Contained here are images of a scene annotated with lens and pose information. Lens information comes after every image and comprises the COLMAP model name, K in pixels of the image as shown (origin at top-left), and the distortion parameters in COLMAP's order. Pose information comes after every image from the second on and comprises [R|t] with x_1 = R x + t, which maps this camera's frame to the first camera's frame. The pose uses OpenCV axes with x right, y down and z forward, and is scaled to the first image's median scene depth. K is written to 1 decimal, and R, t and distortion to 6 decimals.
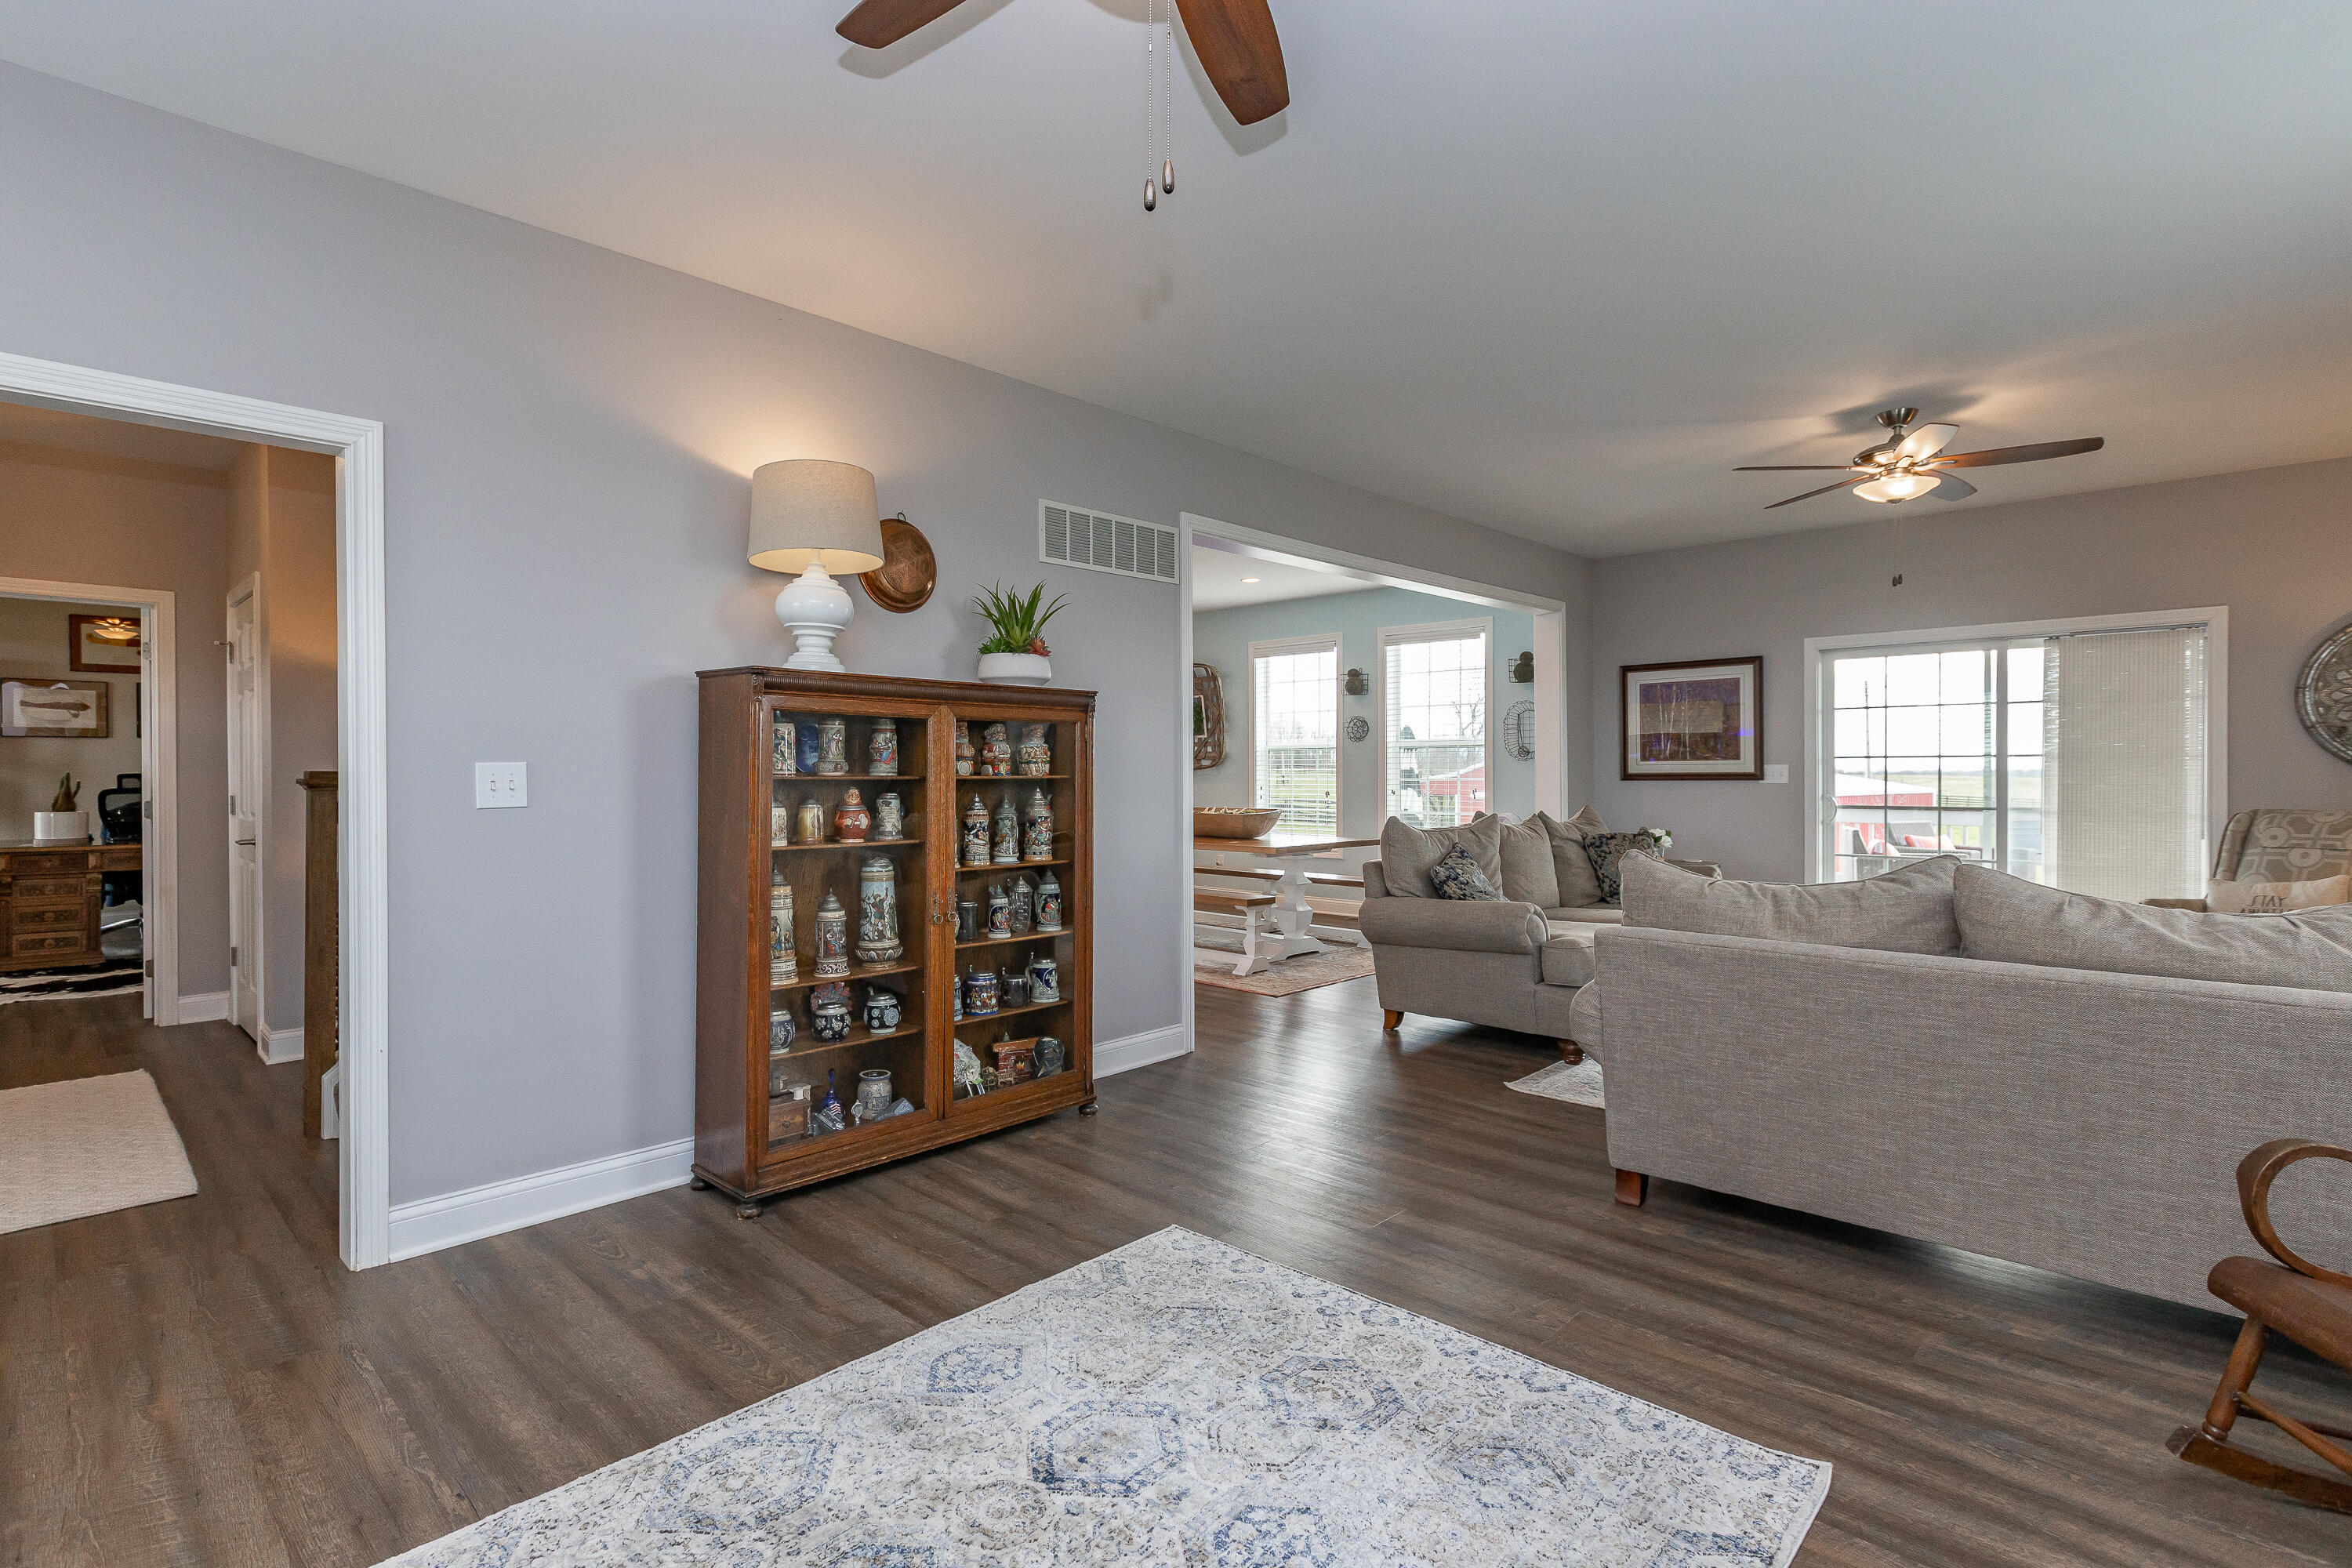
lens RADIAL K [[1108.0, 0, 1176.0], [0, 1108.0, 784.0], [0, 0, 1]] dist [-0.000779, -0.000264]
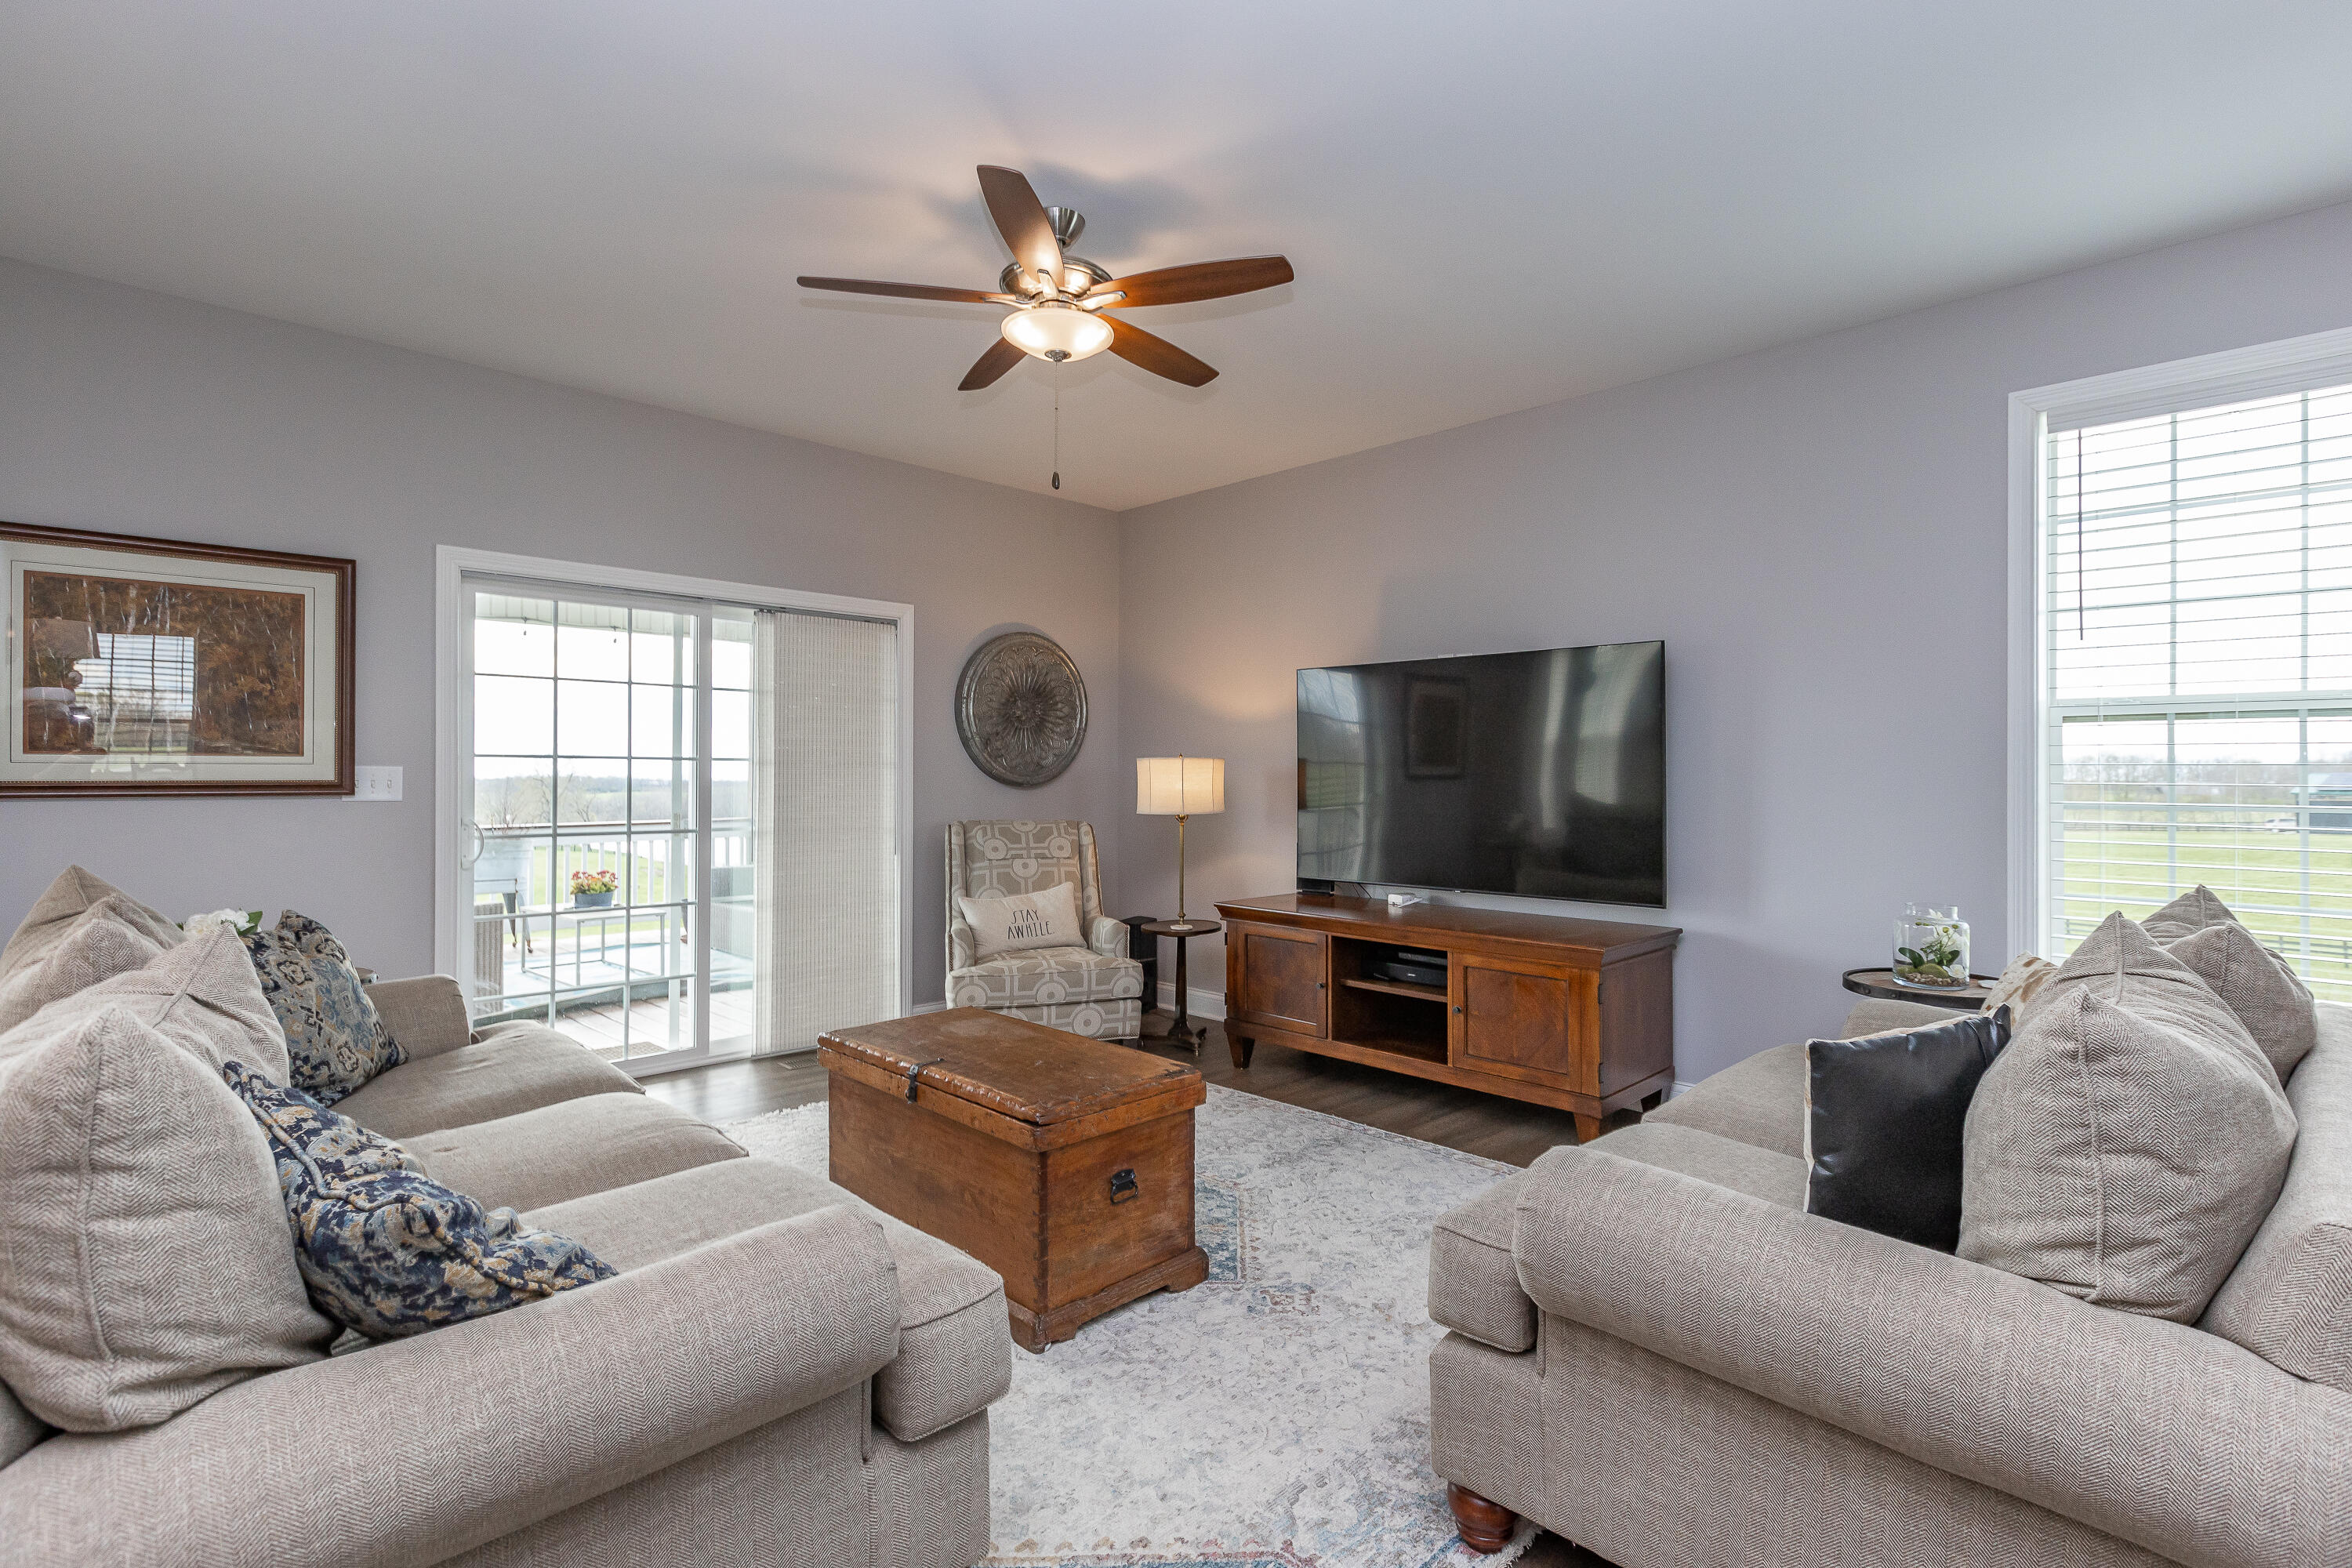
lens RADIAL K [[1104.0, 0, 1162.7], [0, 1104.0, 757.7], [0, 0, 1]] dist [0.000349, 0.000016]
pose [[0.030187, 0.022368, 0.999294, 0.016249], [0.006256, 0.999726, -0.022567, -0.007741], [-0.999525, 0.006933, 0.030039, 0.658038]]
